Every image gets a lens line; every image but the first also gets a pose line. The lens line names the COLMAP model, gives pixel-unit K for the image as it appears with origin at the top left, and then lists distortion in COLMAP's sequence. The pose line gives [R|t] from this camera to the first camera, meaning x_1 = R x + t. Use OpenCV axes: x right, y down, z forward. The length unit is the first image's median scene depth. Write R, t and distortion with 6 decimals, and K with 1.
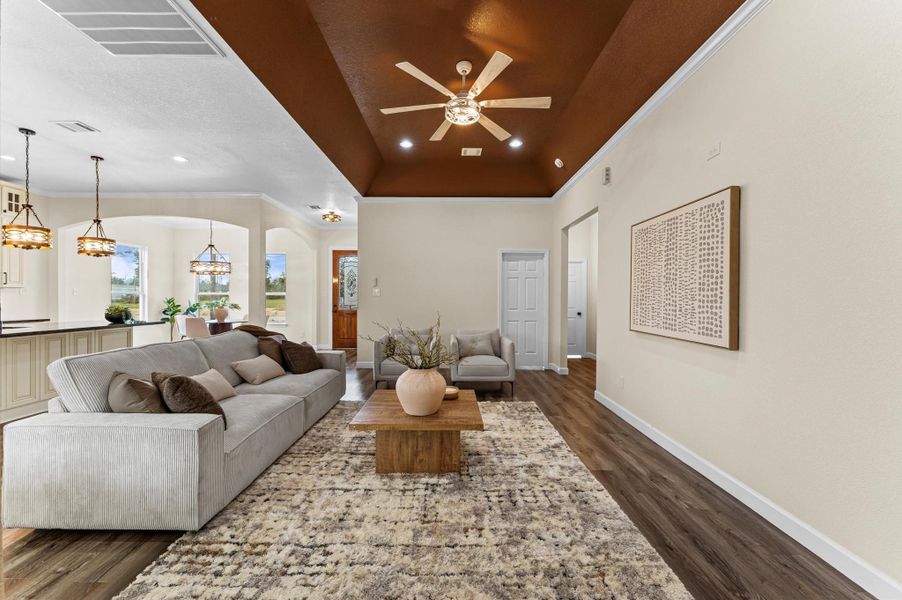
lens RADIAL K [[359.4, 0, 450.1], [0, 359.4, 300.2], [0, 0, 1]] dist [0.001013, -0.000591]
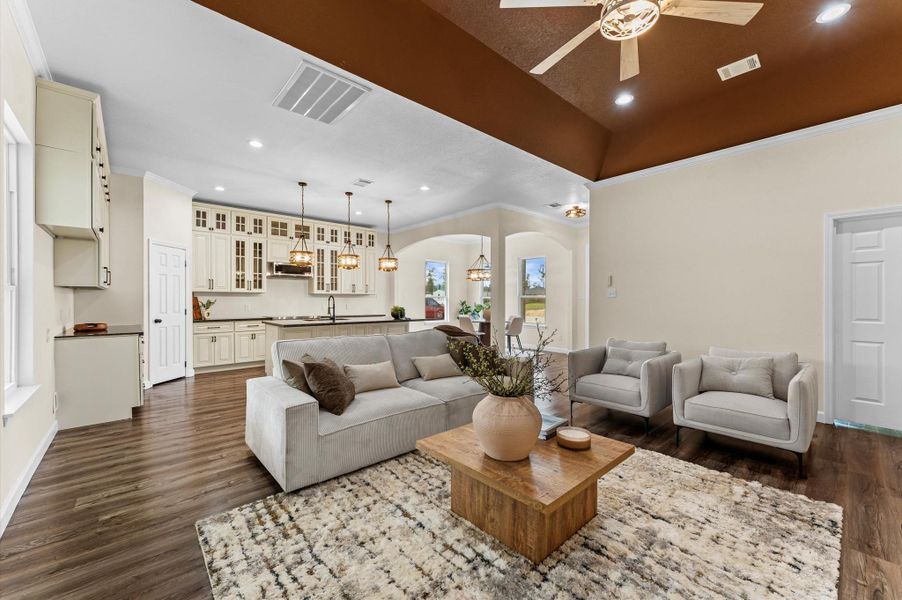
lens RADIAL K [[359.4, 0, 450.1], [0, 359.4, 300.2], [0, 0, 1]] dist [0.001013, -0.000591]
pose [[0.665890, -0.003095, -0.746043, 0.306927], [-0.002836, 0.999974, -0.006680, 0.000841], [0.746044, 0.006564, 0.665864, 0.326725]]
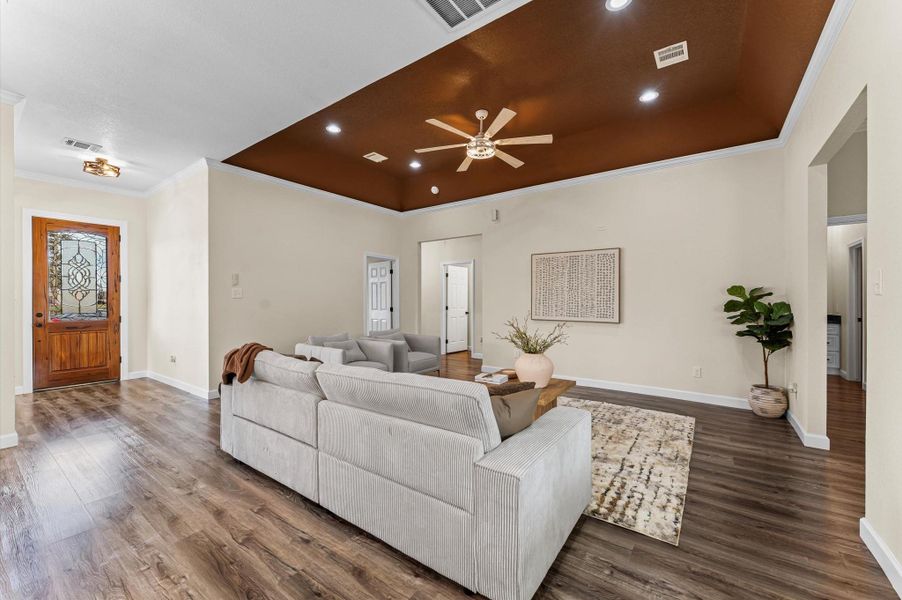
lens RADIAL K [[359.4, 0, 450.1], [0, 359.4, 300.2], [0, 0, 1]] dist [0.001013, -0.000591]
pose [[0.586205, -0.007272, 0.810130, -1.039639], [0.009022, 0.999956, 0.002448, -0.009790], [-0.810113, 0.005874, 0.586245, 0.367314]]
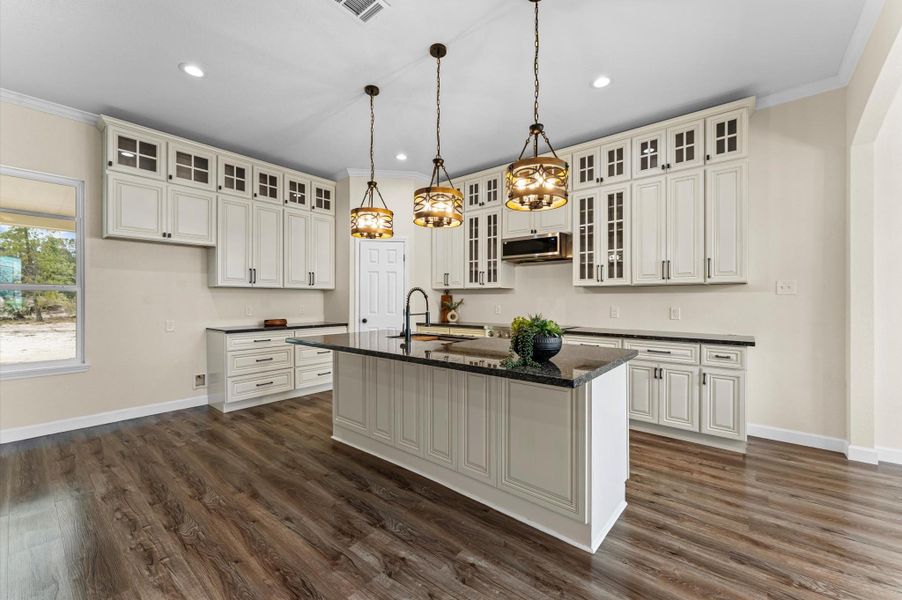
lens RADIAL K [[359.4, 0, 450.1], [0, 359.4, 300.2], [0, 0, 1]] dist [0.001013, -0.000591]
pose [[-0.638546, -0.005388, -0.769565, -0.755133], [-0.008005, 0.999968, -0.000359, -0.003735], [0.769542, 0.005931, -0.638569, 1.616516]]
